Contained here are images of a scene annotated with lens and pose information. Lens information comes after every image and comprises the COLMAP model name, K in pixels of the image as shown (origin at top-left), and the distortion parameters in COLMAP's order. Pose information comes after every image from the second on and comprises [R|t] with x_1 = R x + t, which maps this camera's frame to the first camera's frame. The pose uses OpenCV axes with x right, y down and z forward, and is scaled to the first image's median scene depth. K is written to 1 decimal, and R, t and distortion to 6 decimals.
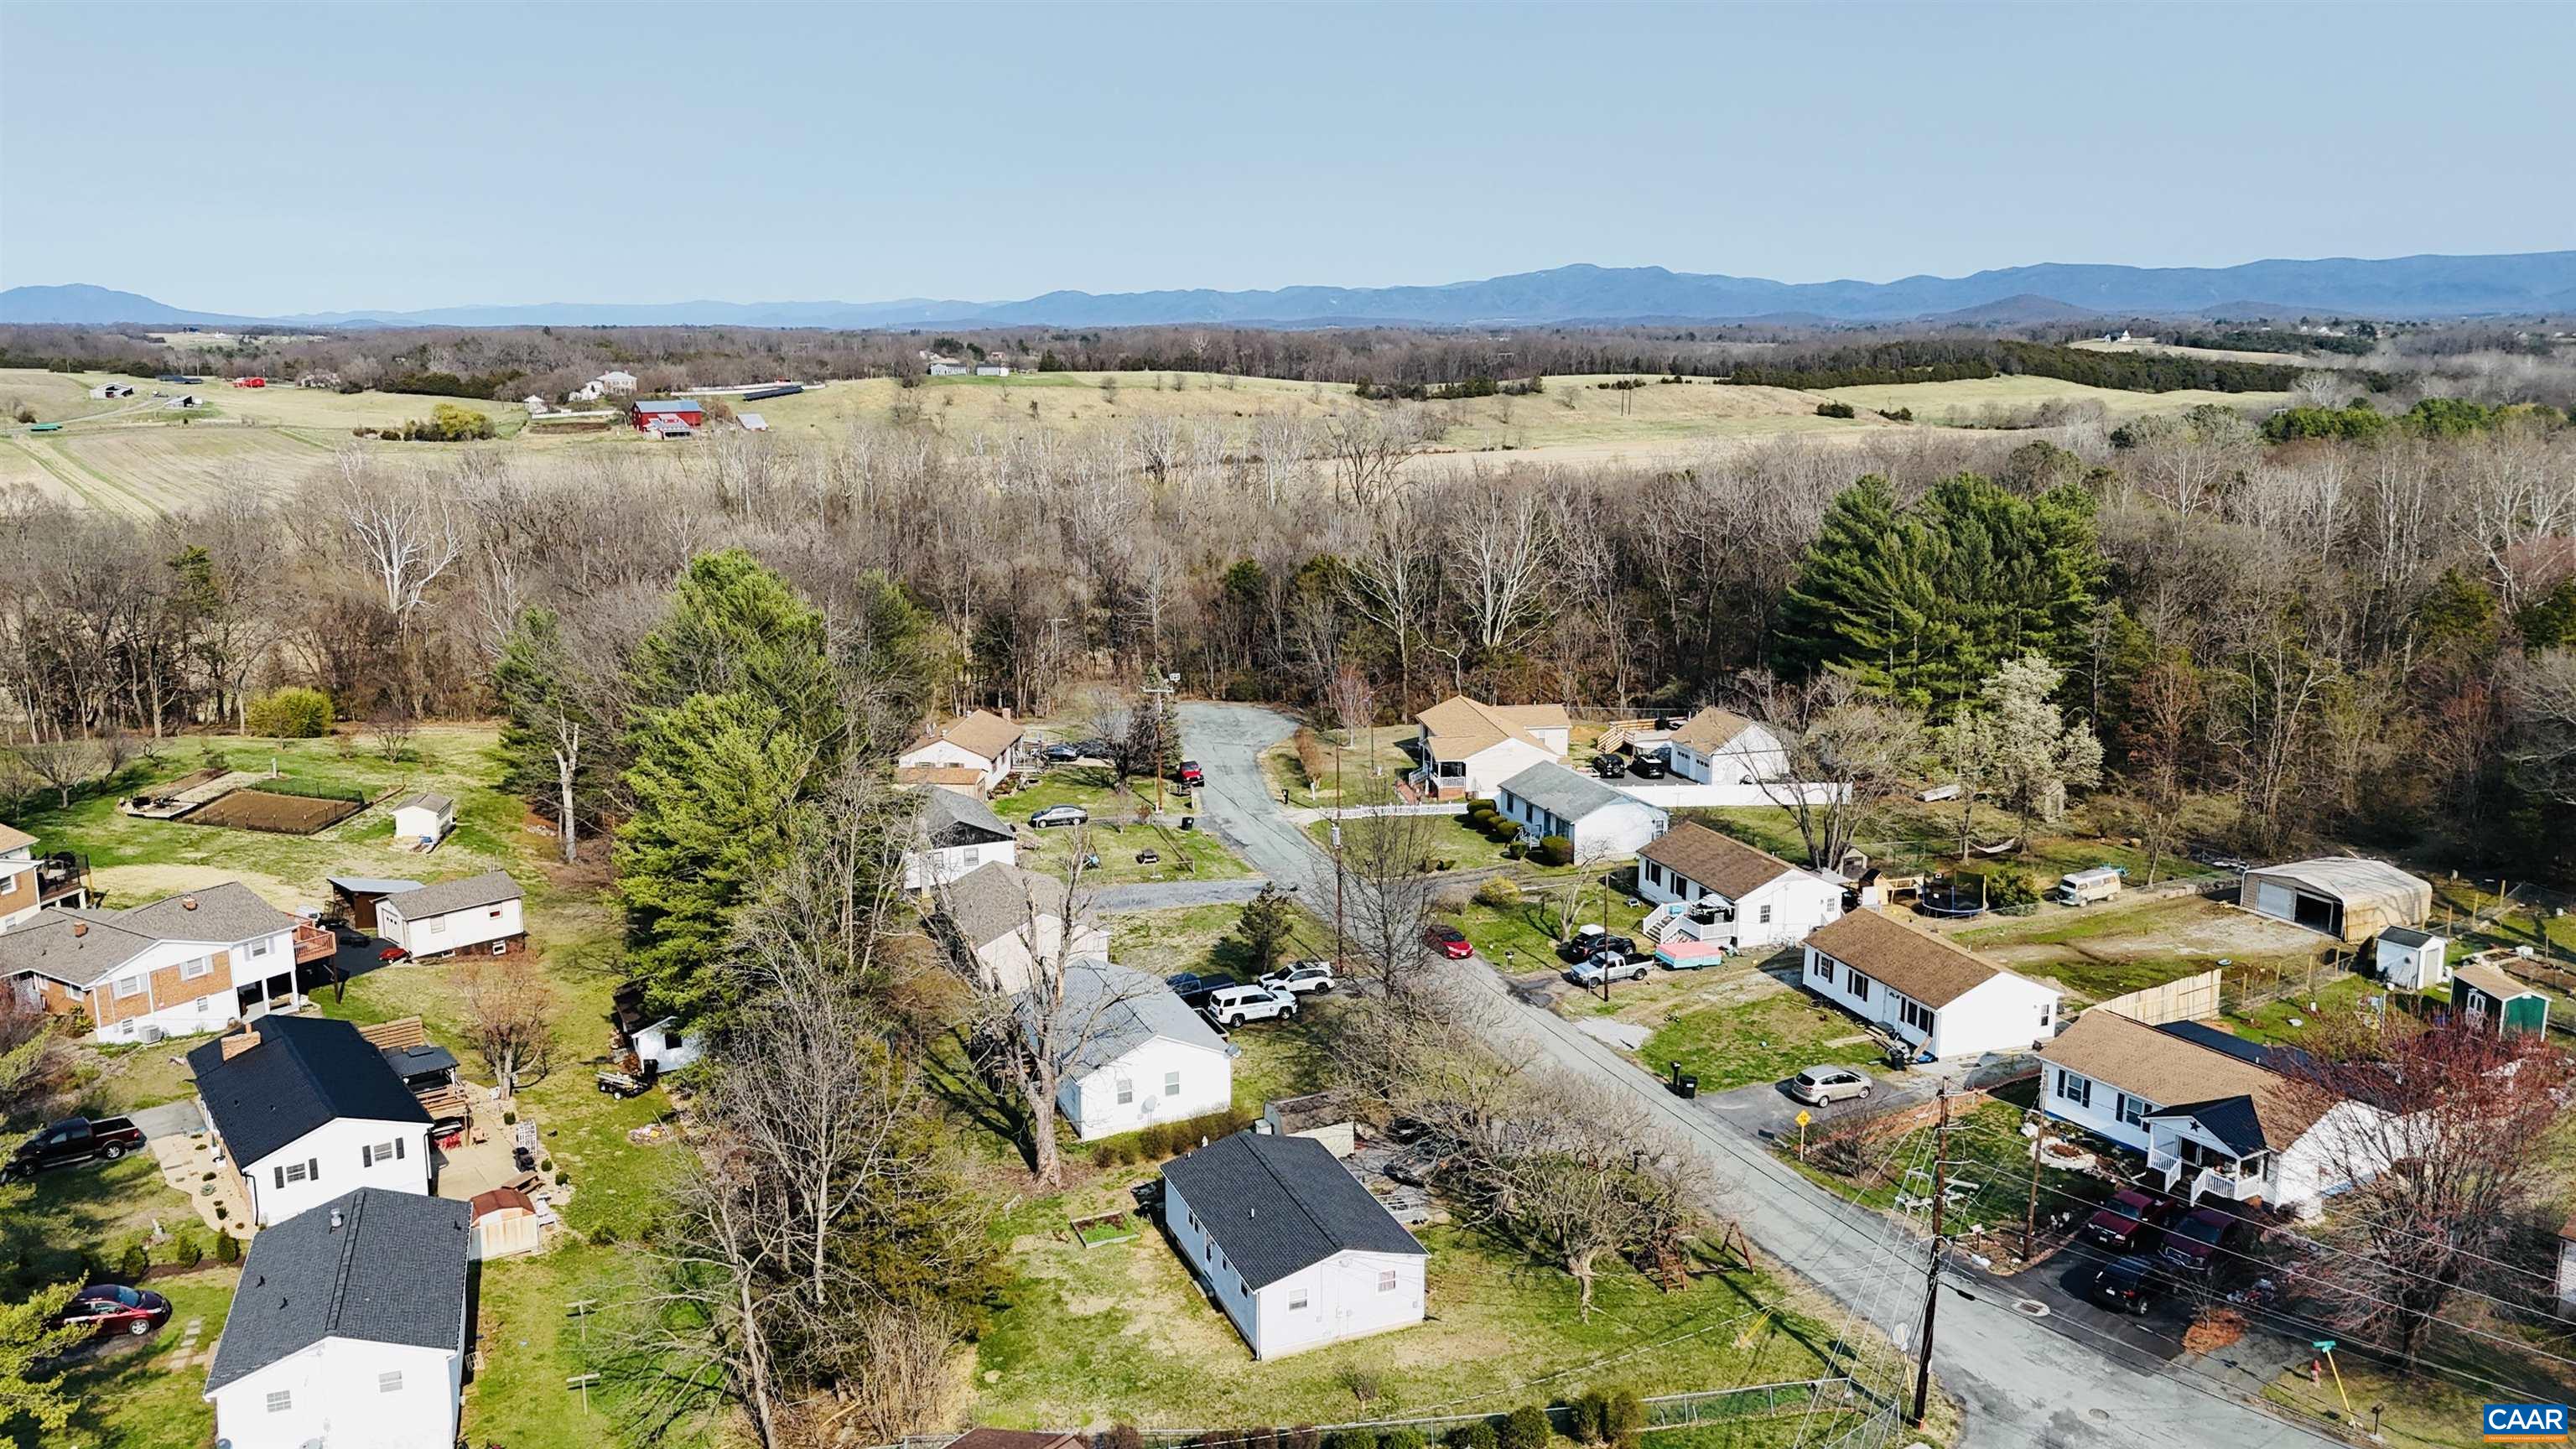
lens RADIAL K [[1845.6, 0, 1278.9], [0, 1845.6, 756.5], [0, 0, 1]] dist [0.092706, -0.116770]
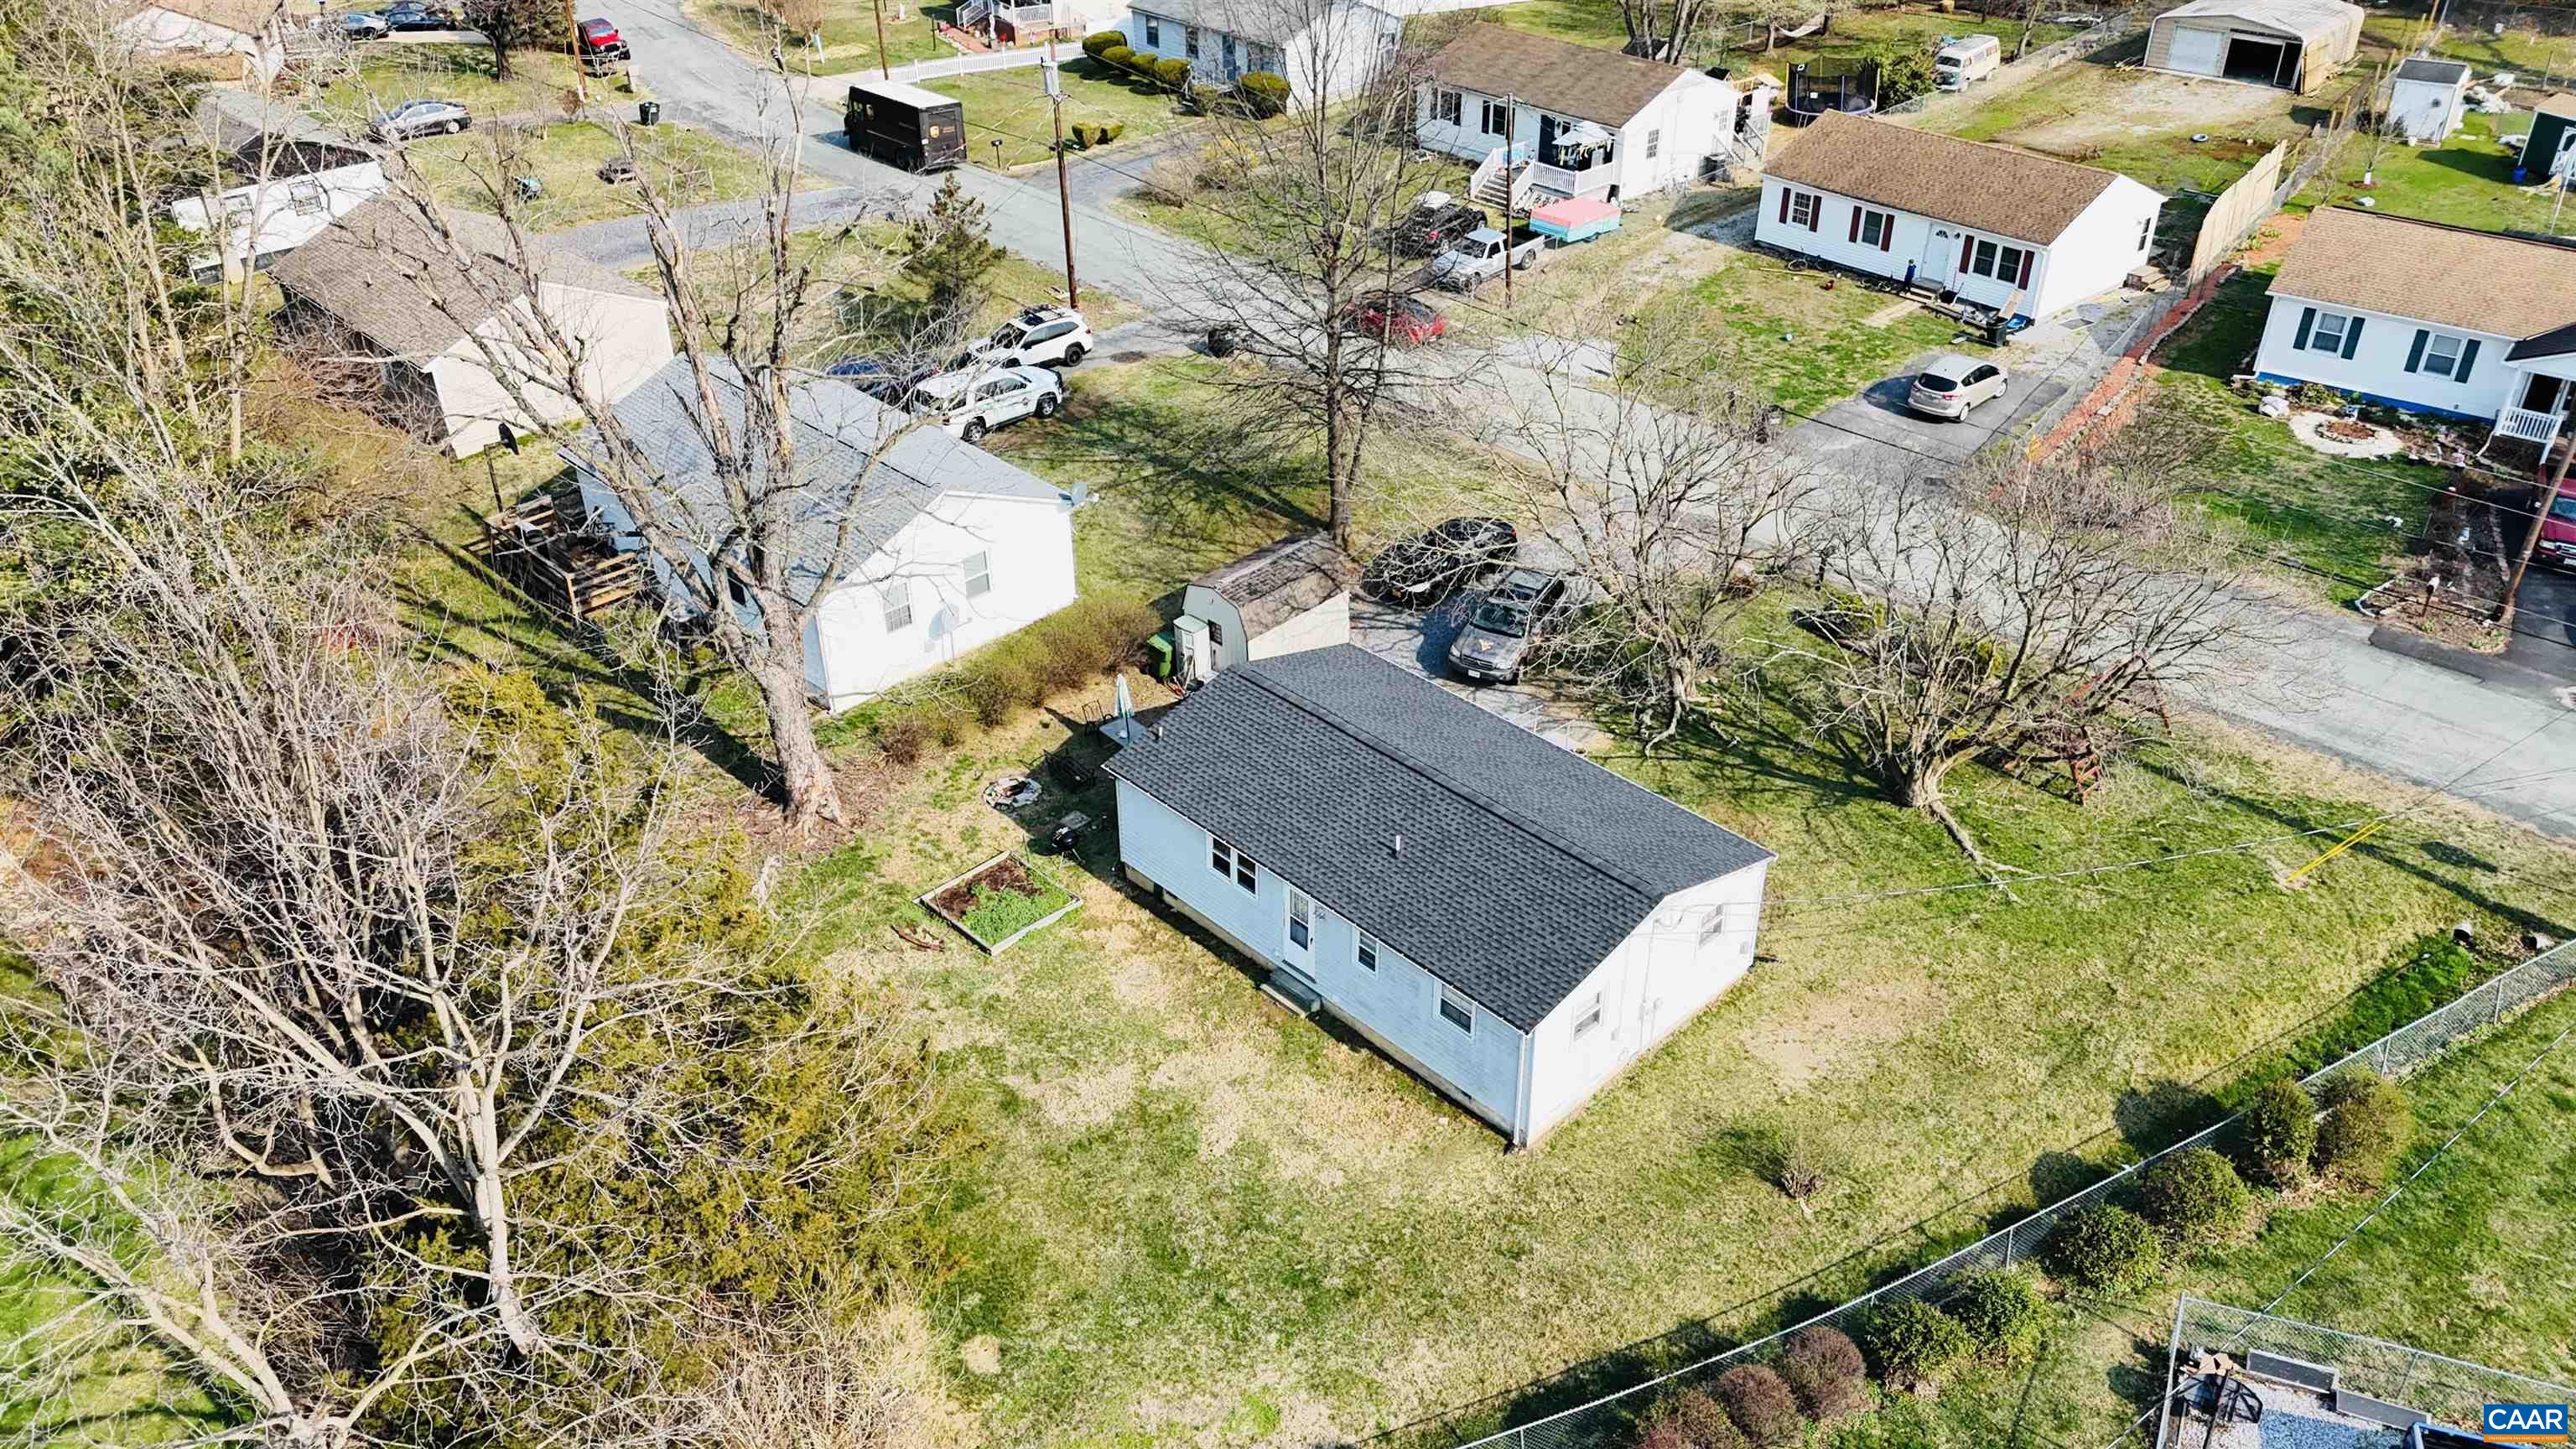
lens RADIAL K [[1845.6, 0, 1278.9], [0, 1845.6, 756.5], [0, 0, 1]] dist [0.092706, -0.116770]
pose [[0.928332, -0.208695, 0.307646, -0.130990], [0.087263, 0.926766, 0.365363, 0.035136], [-0.361365, -0.312332, 0.878558, 0.430235]]
